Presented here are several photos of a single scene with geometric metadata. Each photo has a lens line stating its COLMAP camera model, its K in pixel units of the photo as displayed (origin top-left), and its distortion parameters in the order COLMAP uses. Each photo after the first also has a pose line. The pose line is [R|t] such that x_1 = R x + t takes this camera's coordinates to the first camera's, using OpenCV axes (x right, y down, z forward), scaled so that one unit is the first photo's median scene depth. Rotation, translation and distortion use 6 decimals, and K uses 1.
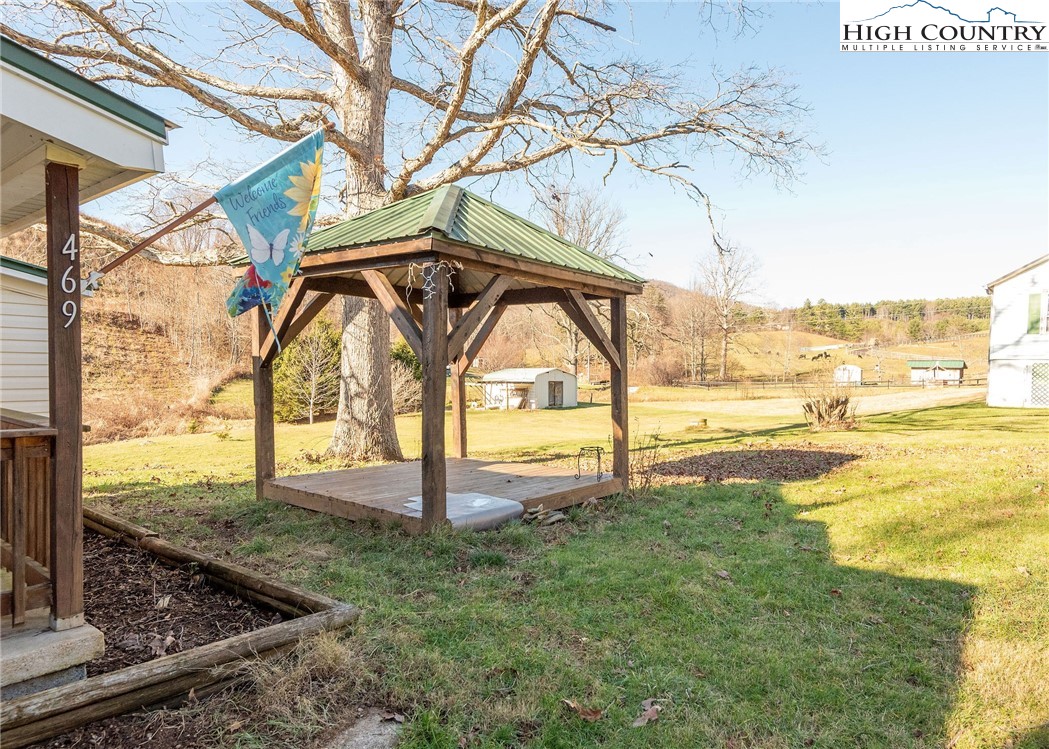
lens RADIAL K [[633.6, 0, 570.5], [0, 633.6, 388.2], [0, 0, 1]] dist [0.006618, -0.000046]
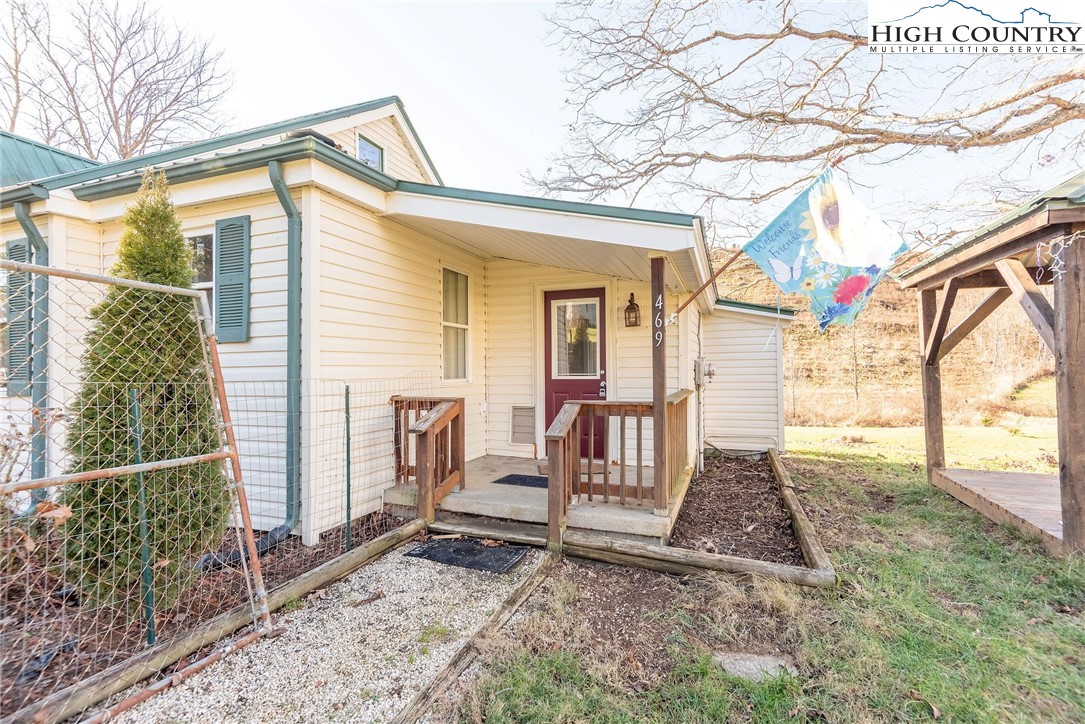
lens RADIAL K [[495.9, 0, 542.5], [0, 495.9, 362.0], [0, 0, 1]] dist [0.020054, 0.000084]
pose [[0.270378, -0.031557, -0.962237, 0.214555], [-0.011287, 0.999290, -0.035944, 0.001066], [0.962688, 0.020580, 0.269830, 0.138514]]
